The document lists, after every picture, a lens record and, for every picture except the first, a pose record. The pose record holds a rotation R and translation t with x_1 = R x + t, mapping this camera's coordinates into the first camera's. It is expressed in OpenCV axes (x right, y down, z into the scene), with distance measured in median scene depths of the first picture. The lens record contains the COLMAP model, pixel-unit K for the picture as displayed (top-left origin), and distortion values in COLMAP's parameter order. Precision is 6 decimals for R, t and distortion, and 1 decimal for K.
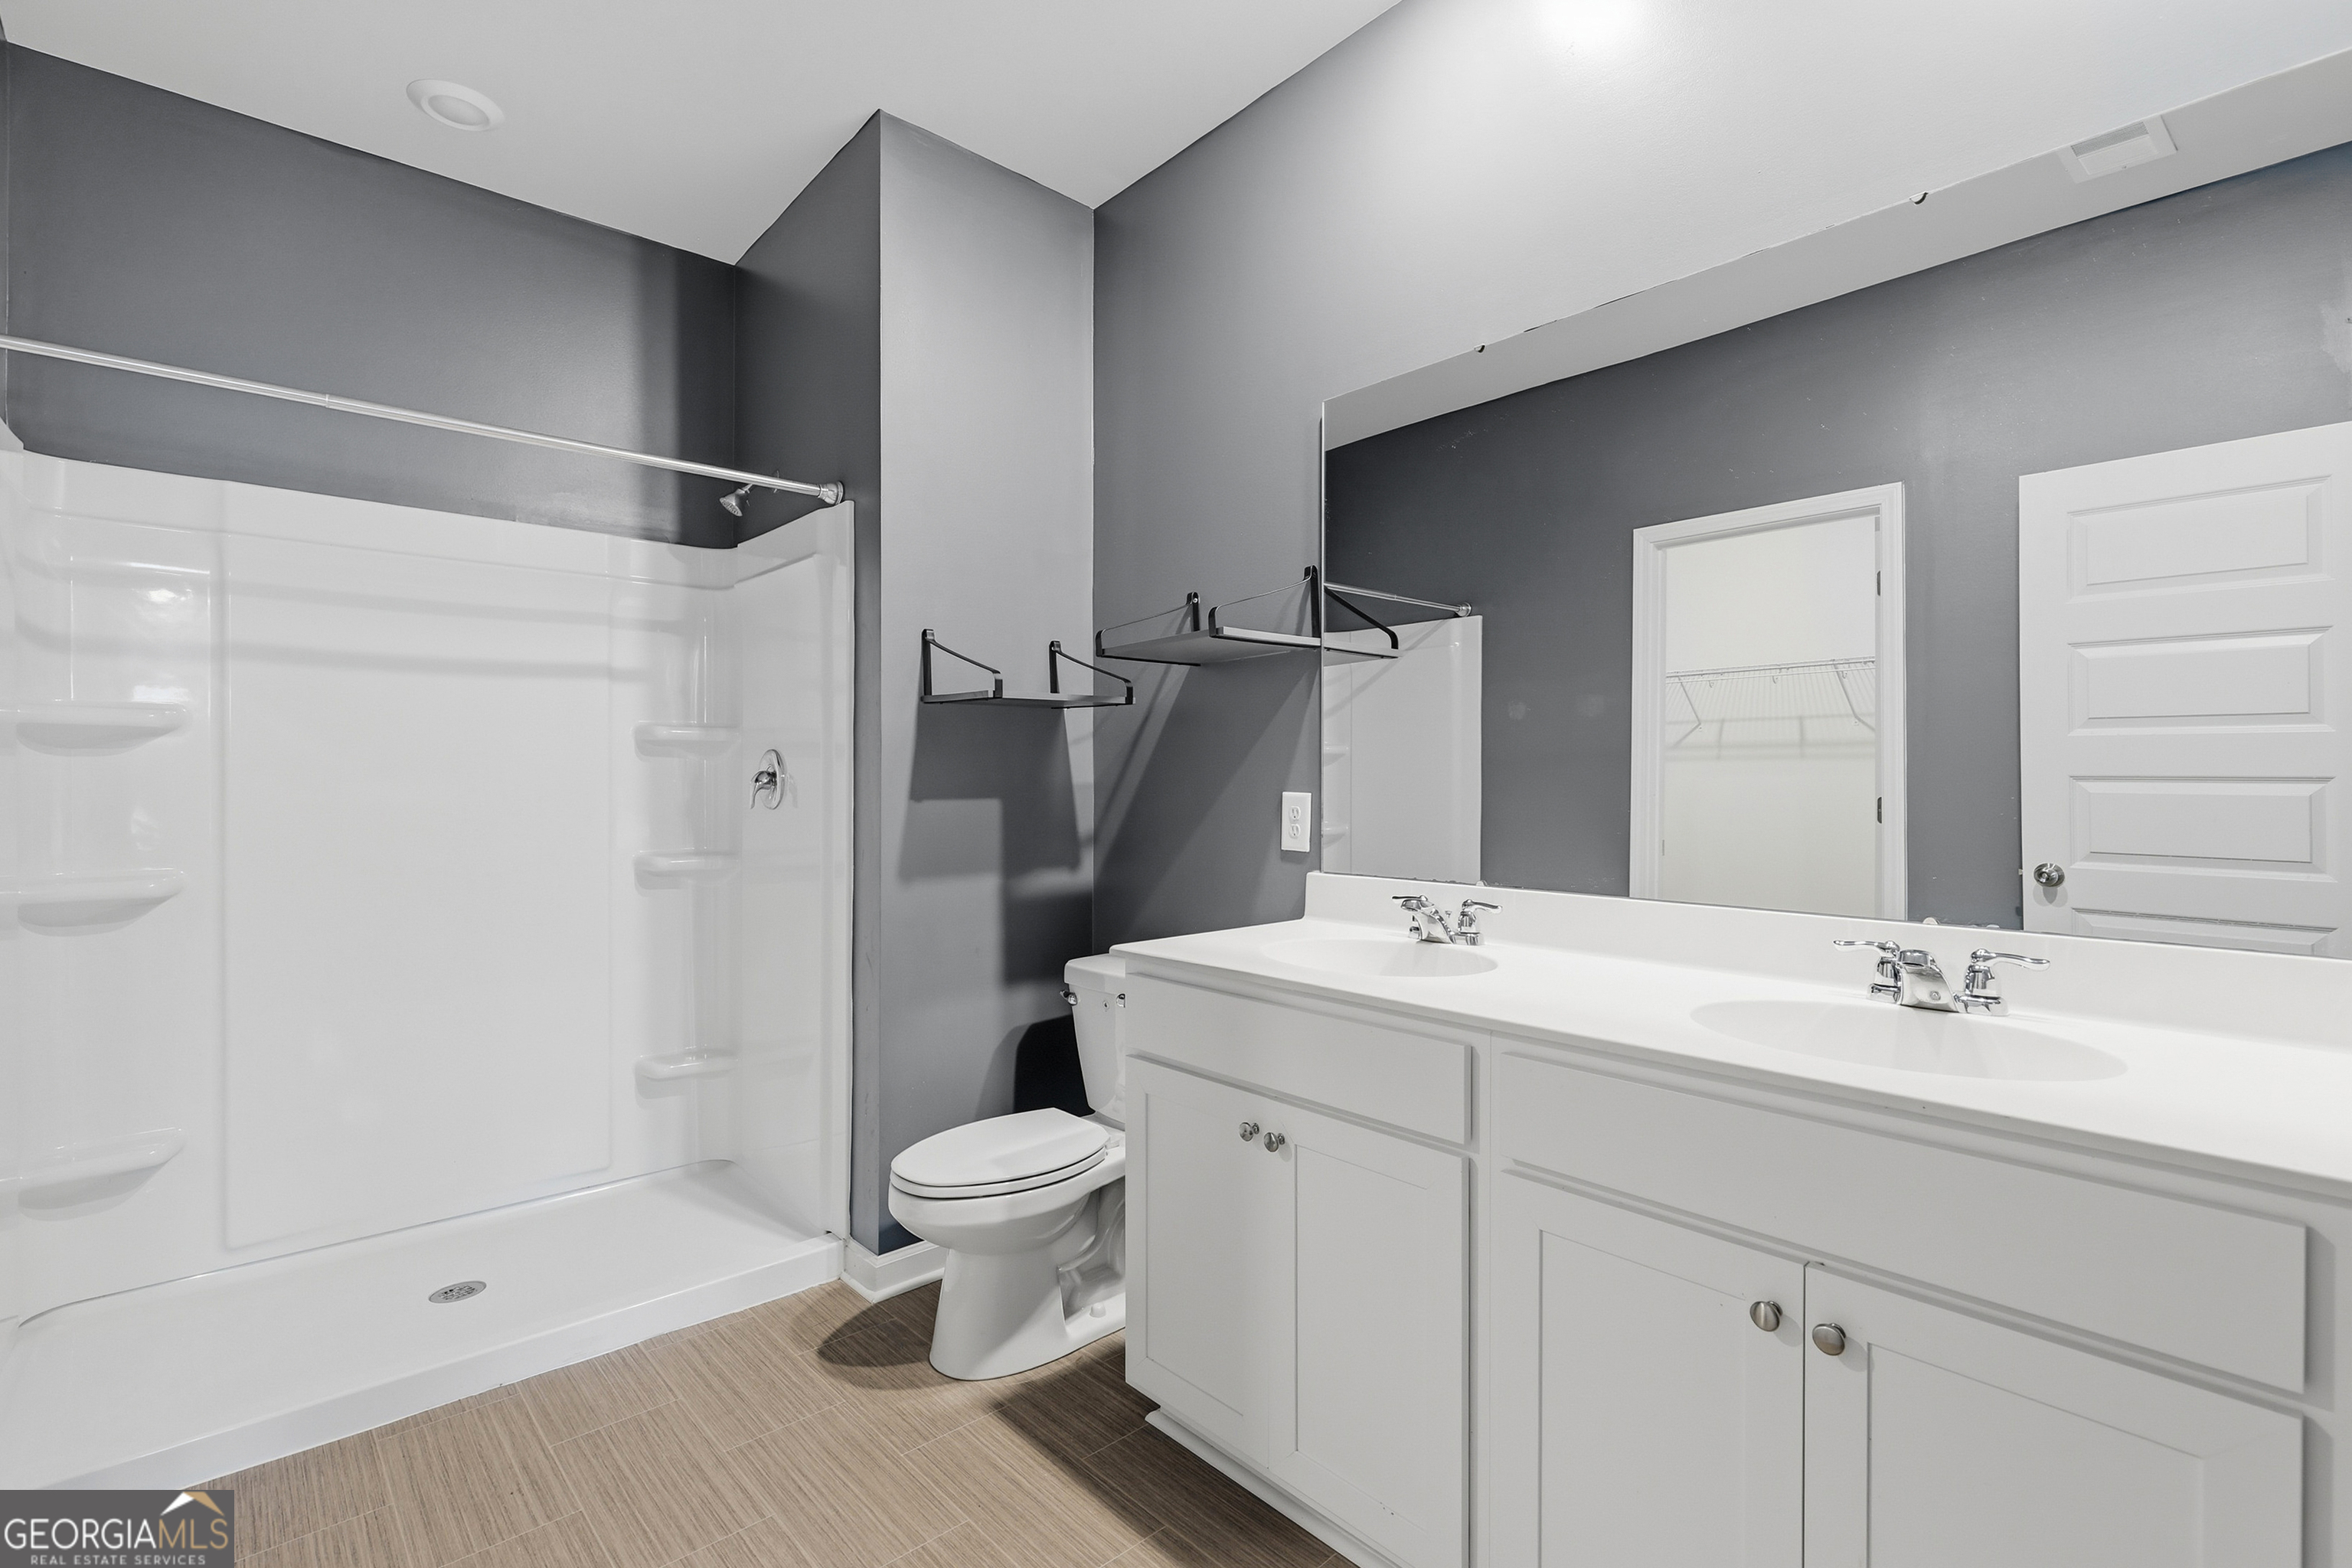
lens RADIAL K [[1079.4, 0, 1176.0], [0, 1079.4, 784.0], [0, 0, 1]] dist [-0.003831, -0.000259]
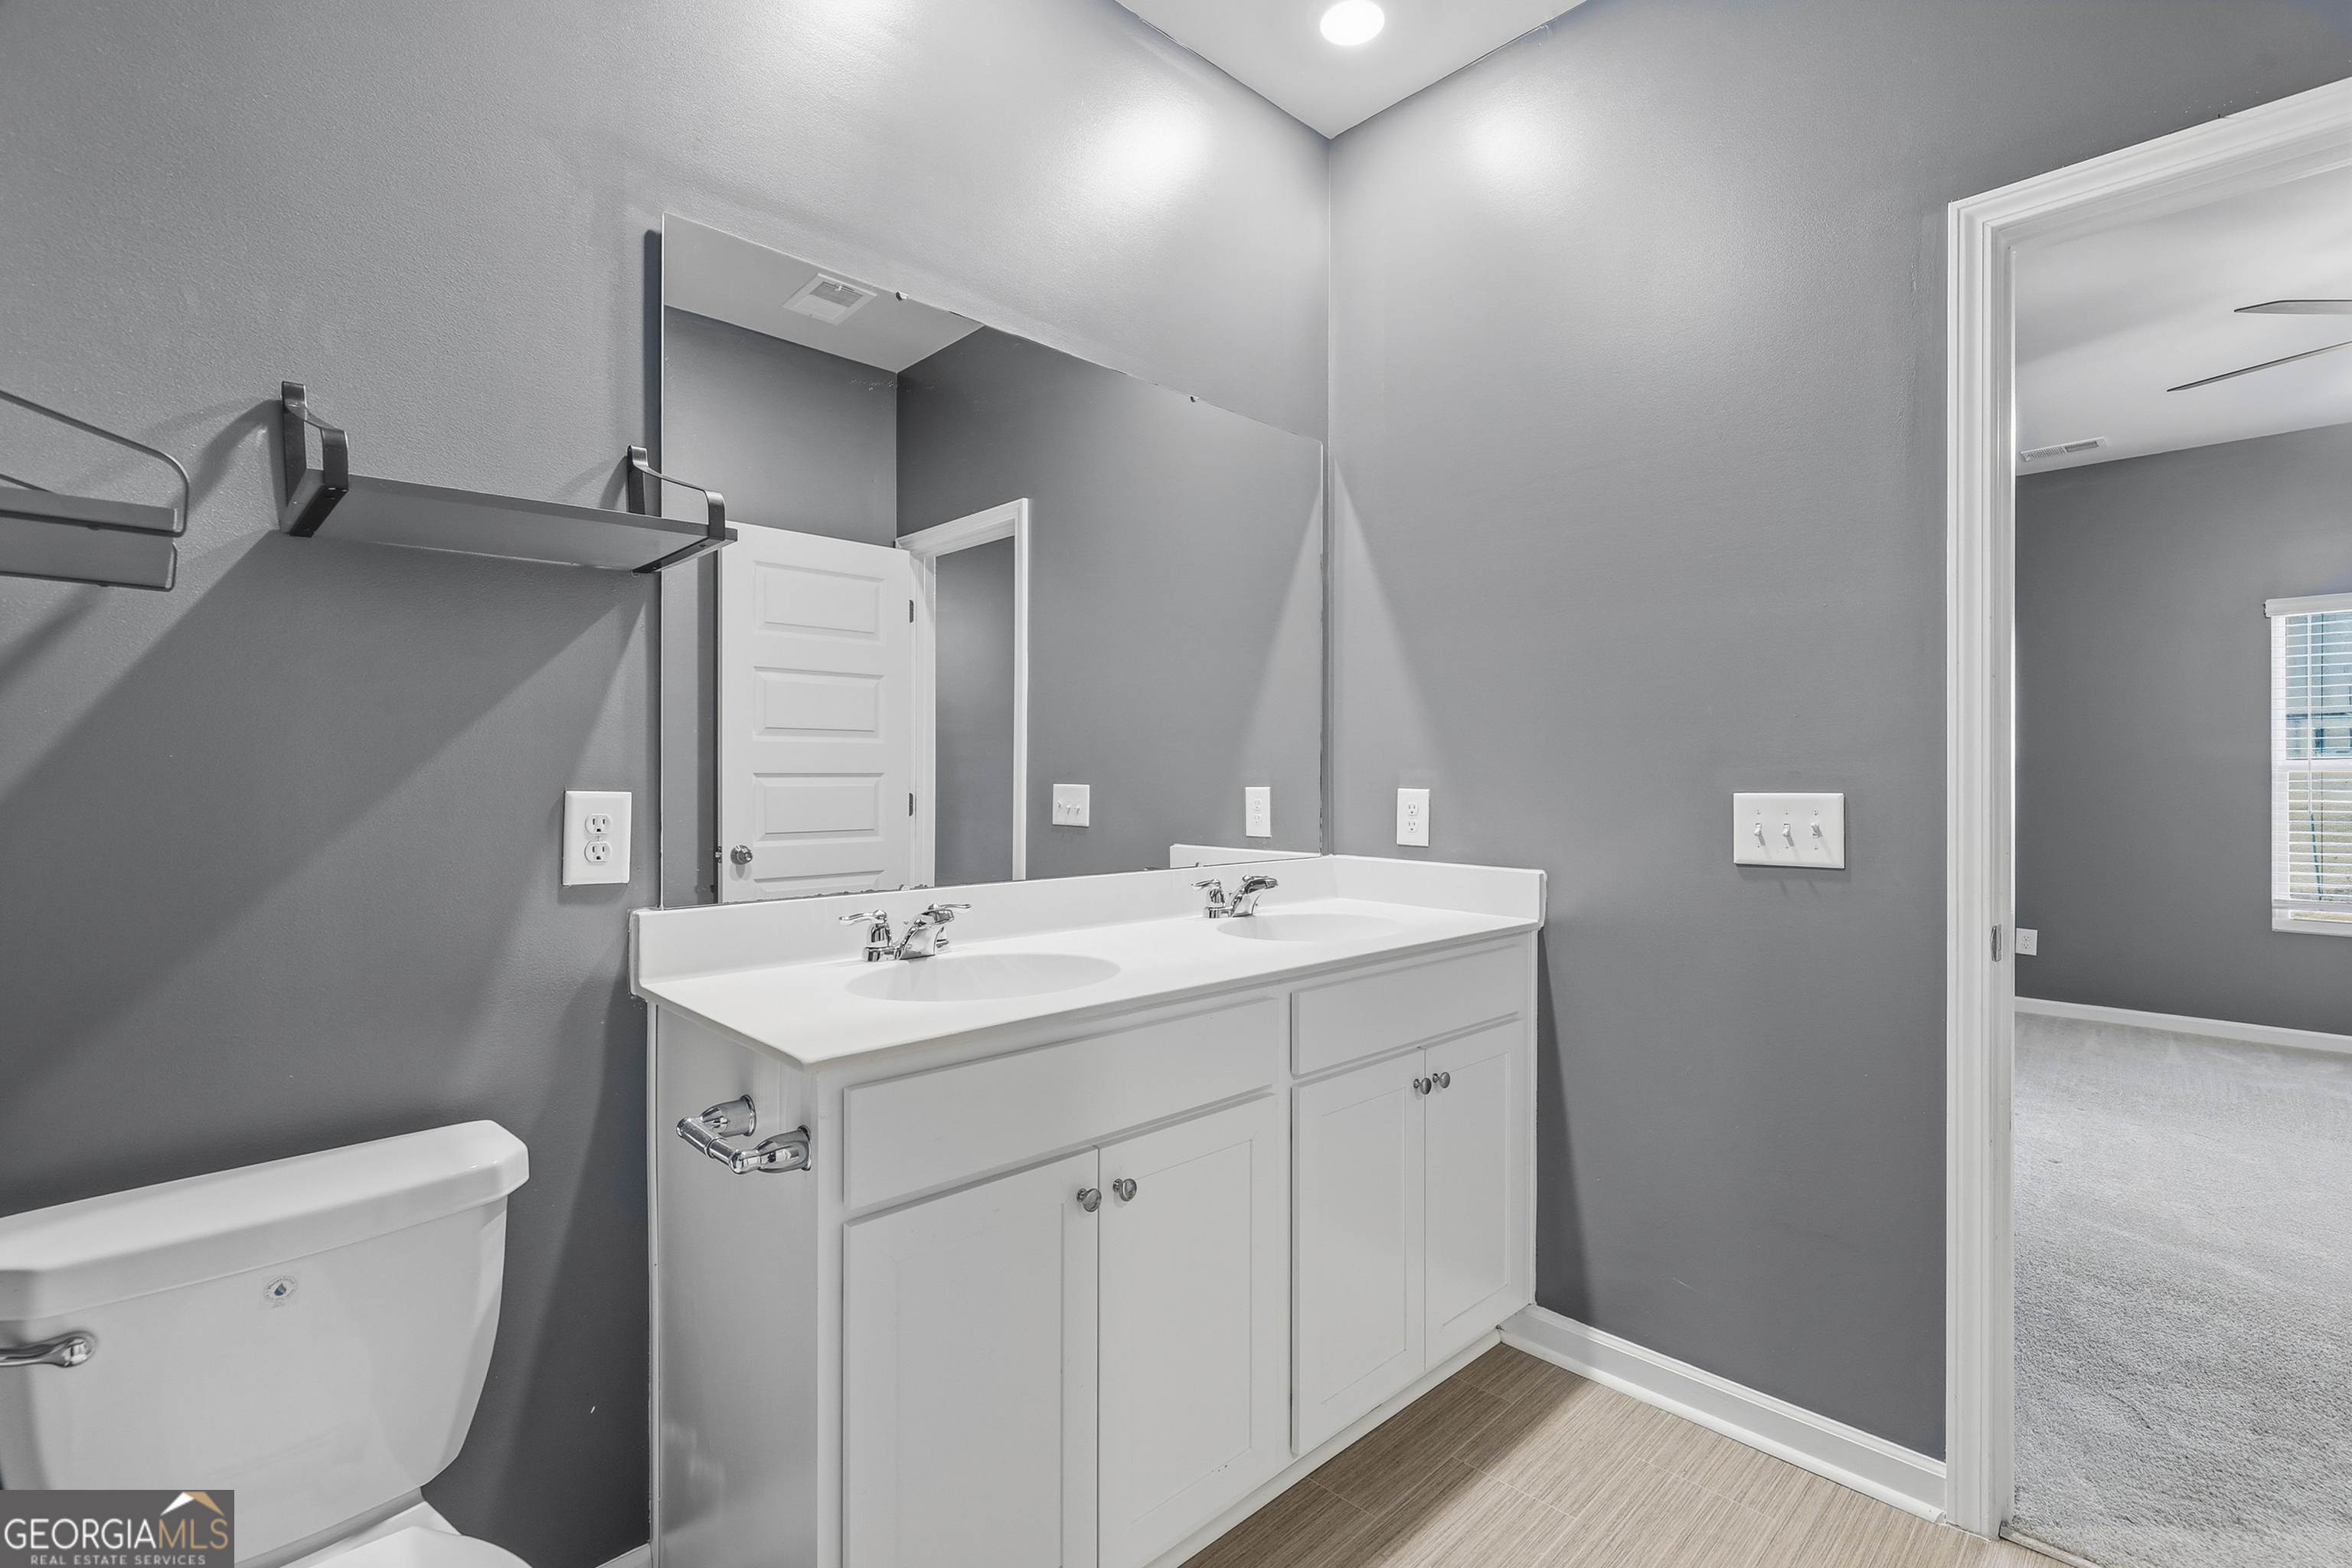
lens RADIAL K [[1079.4, 0, 1176.0], [0, 1079.4, 784.0], [0, 0, 1]] dist [-0.003831, -0.000259]
pose [[-0.021499, -0.004840, 0.999757, -0.524191], [0.006111, 0.999969, 0.004972, 0.002099], [-0.999750, 0.006216, -0.021468, 0.663614]]
